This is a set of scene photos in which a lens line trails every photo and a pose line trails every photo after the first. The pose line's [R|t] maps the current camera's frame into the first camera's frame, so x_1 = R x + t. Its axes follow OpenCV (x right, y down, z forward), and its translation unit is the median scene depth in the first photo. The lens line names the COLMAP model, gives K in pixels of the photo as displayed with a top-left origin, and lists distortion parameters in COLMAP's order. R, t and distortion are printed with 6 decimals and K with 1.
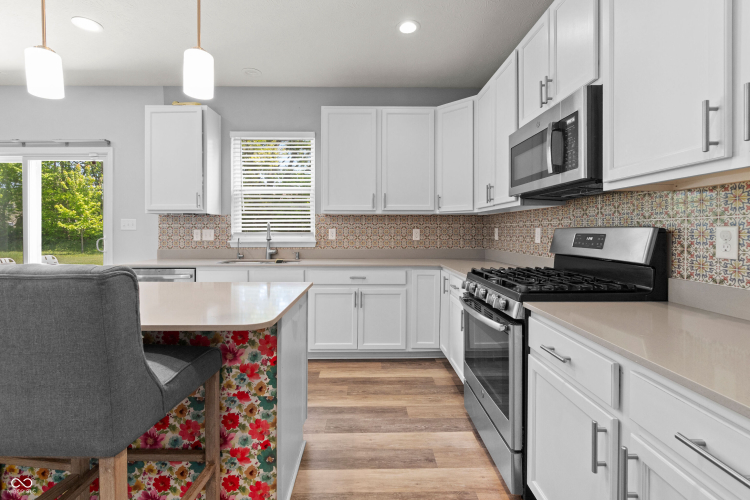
lens RADIAL K [[326.9, 0, 369.7], [0, 326.9, 230.4], [0, 0, 1]] dist [-0.007367, 0.001163]
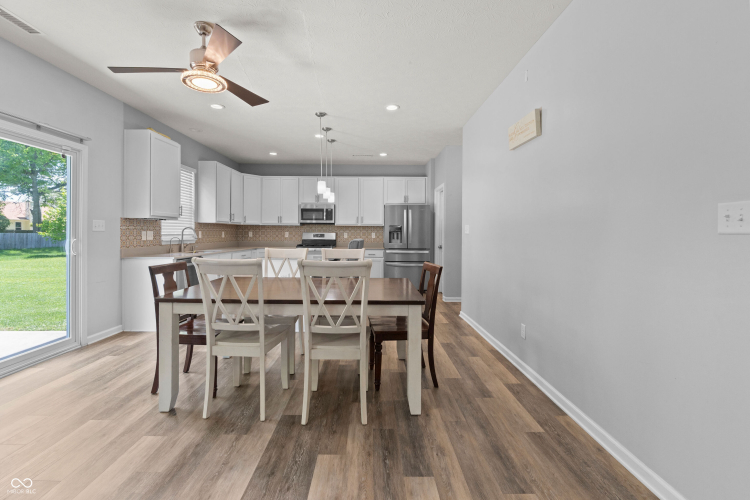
lens RADIAL K [[326.9, 0, 373.3], [0, 326.9, 236.6], [0, 0, 1]] dist [-0.007367, 0.001163]
pose [[0.013806, -0.008047, 0.999872, -2.200175], [-0.005677, 0.999951, 0.008126, 0.004120], [-0.999889, -0.005789, 0.013759, 0.160257]]
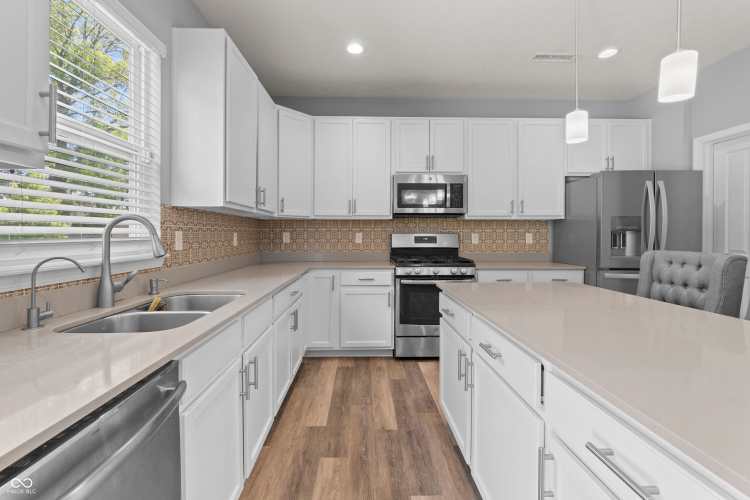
lens RADIAL K [[326.9, 0, 370.1], [0, 326.9, 235.3], [0, 0, 1]] dist [-0.007367, 0.001163]
pose [[0.001740, -0.000798, 0.999998, -0.882002], [-0.000667, 0.999999, 0.000799, 0.001496], [-0.999998, -0.000668, 0.001740, 0.854764]]
